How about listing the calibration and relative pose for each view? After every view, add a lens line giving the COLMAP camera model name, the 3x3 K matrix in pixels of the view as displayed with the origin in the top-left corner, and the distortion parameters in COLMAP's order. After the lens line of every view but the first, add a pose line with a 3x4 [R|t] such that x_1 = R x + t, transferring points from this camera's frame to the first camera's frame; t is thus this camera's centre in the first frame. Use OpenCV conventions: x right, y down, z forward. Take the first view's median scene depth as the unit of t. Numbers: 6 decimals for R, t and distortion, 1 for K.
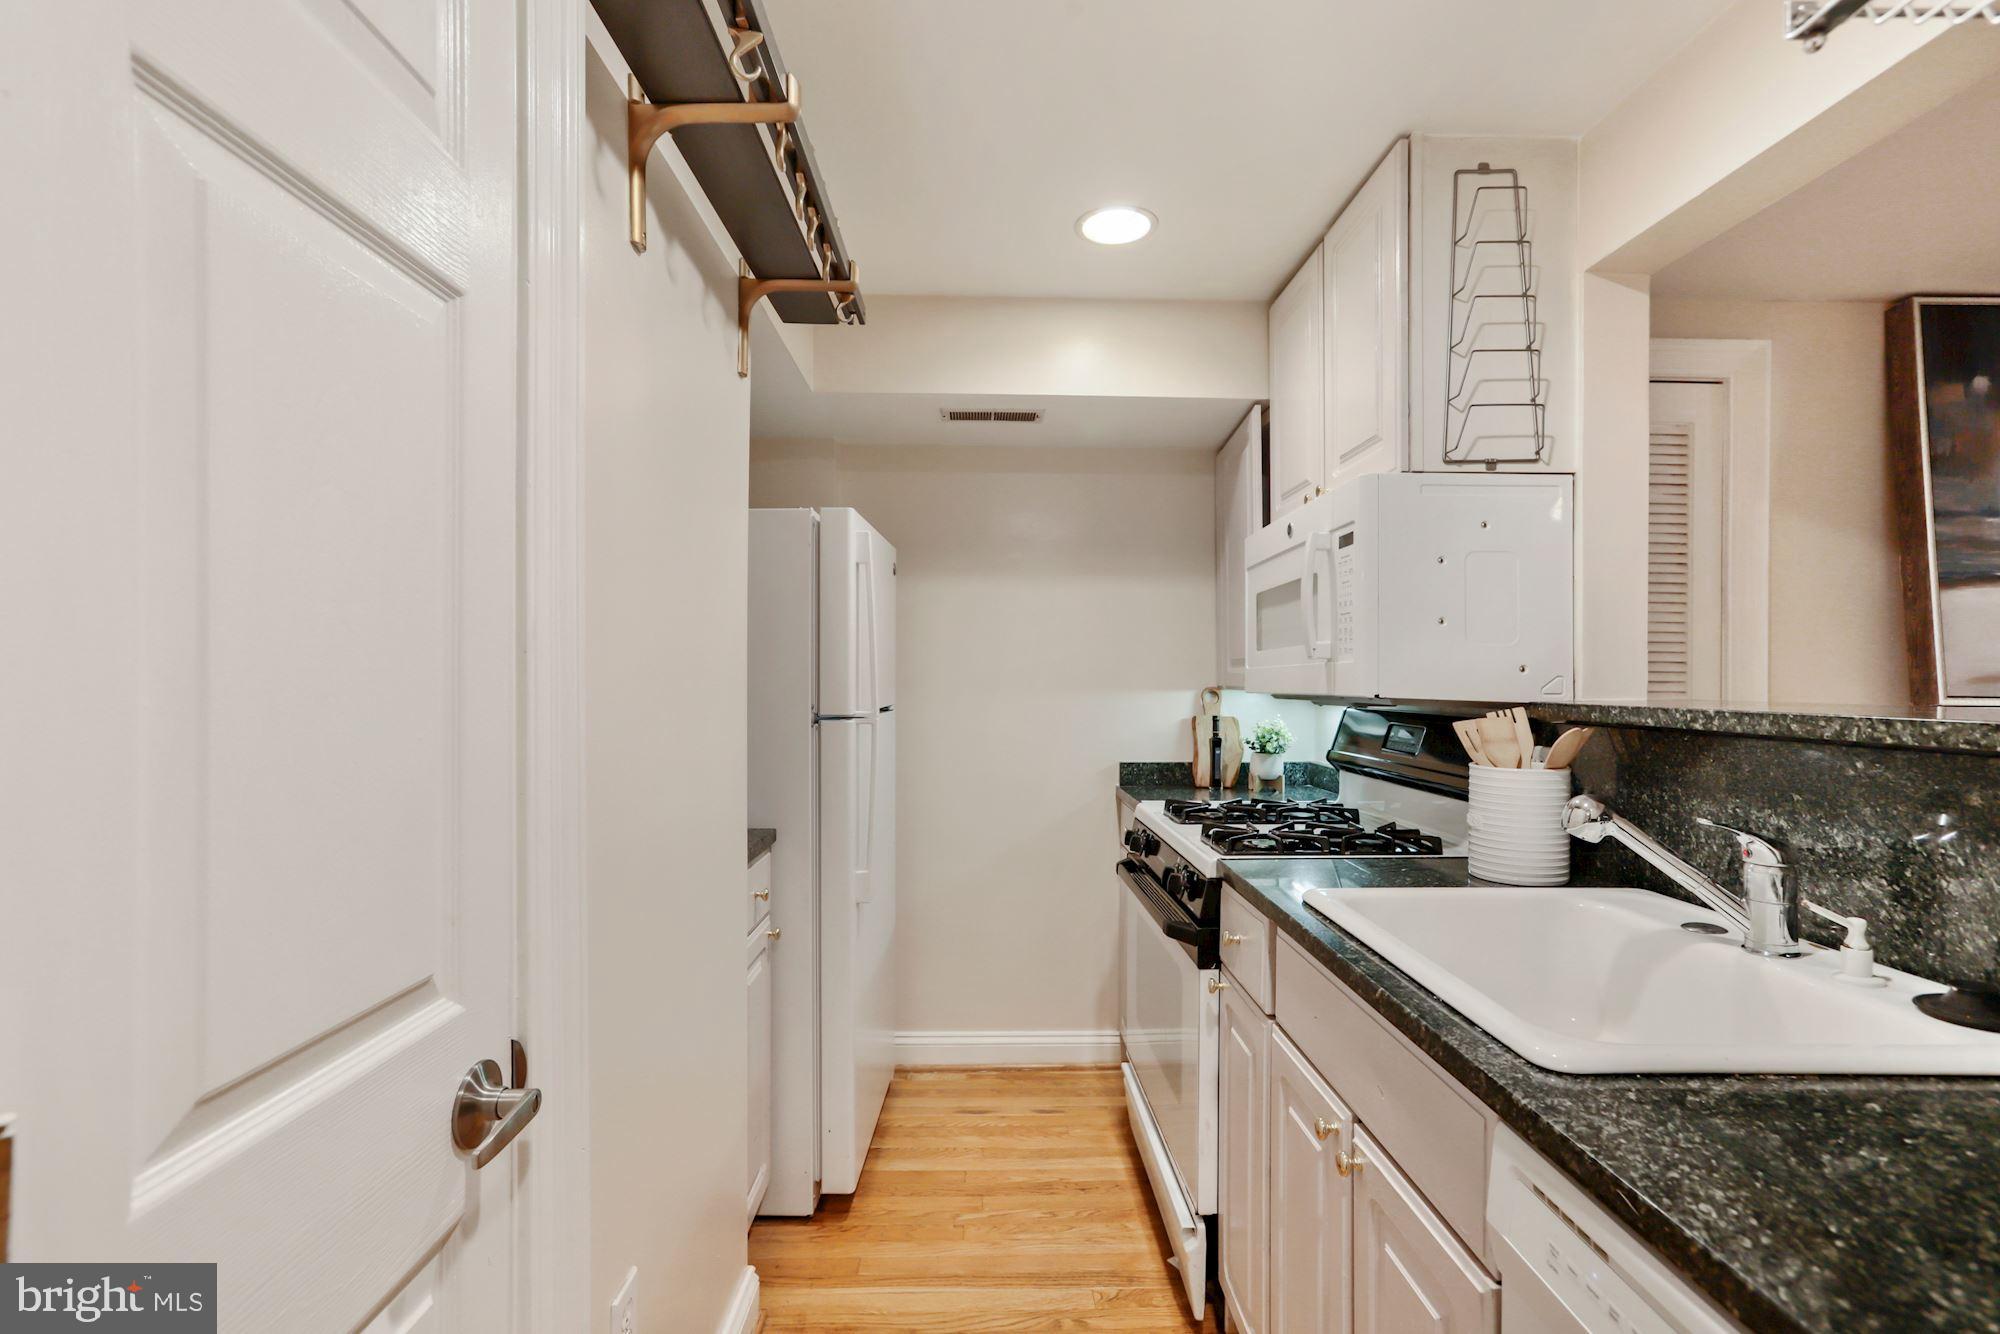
lens RADIAL K [[920.2, 0, 1000.0], [0, 920.2, 667.0], [0, 0, 1]] dist [-0.047256, 0.030246]
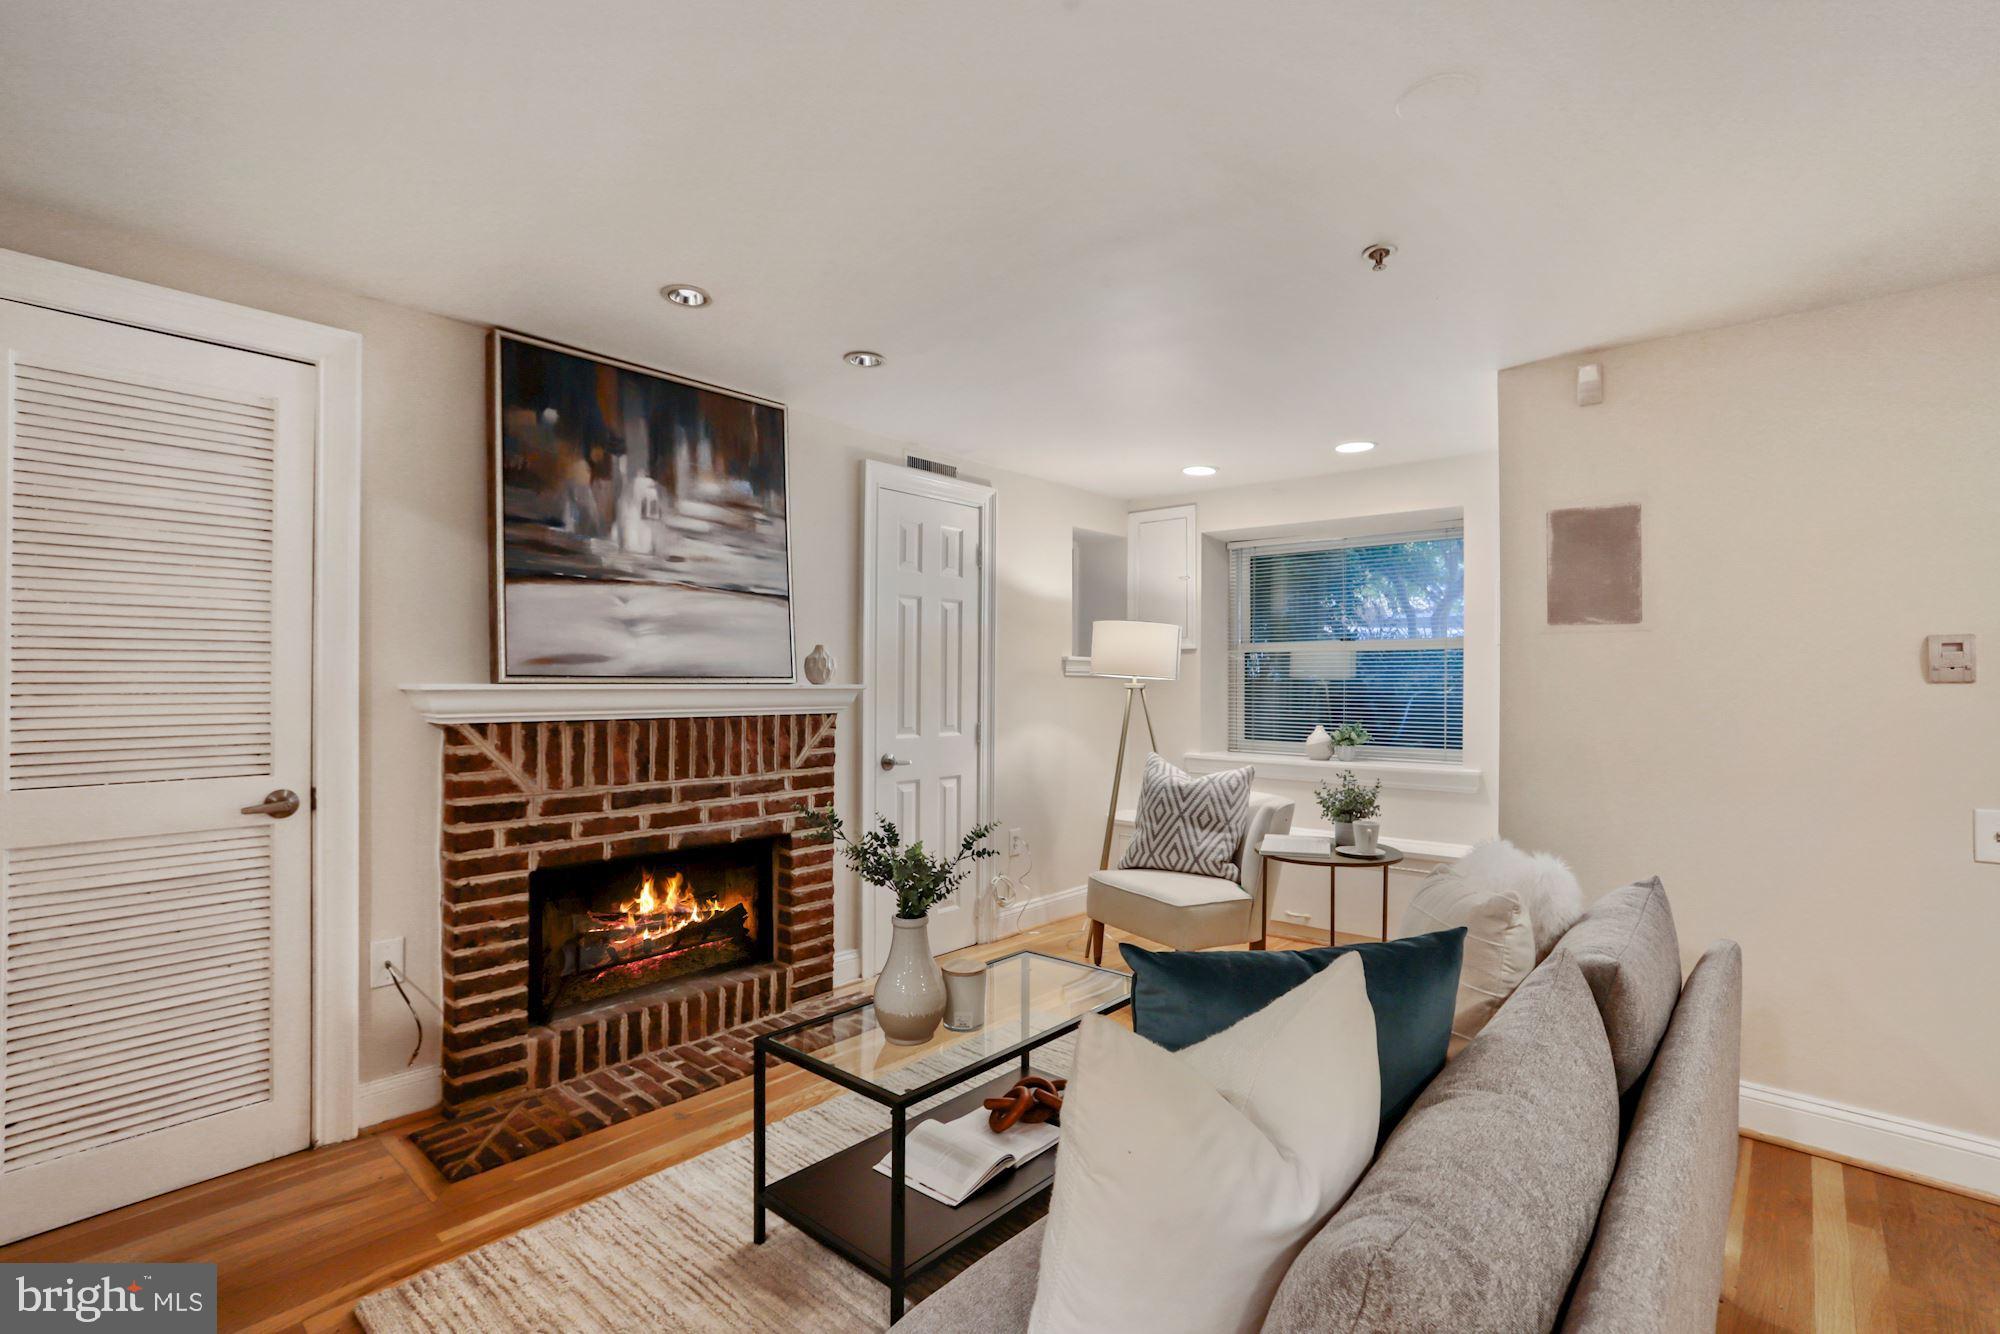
lens RADIAL K [[920.2, 0, 1000.0], [0, 920.2, 667.0], [0, 0, 1]] dist [-0.047256, 0.030246]
pose [[0.681857, 0.002367, 0.731482, 0.833649], [-0.011436, 0.999907, 0.007424, 0.007614], [-0.731396, -0.013428, 0.681820, -0.350463]]
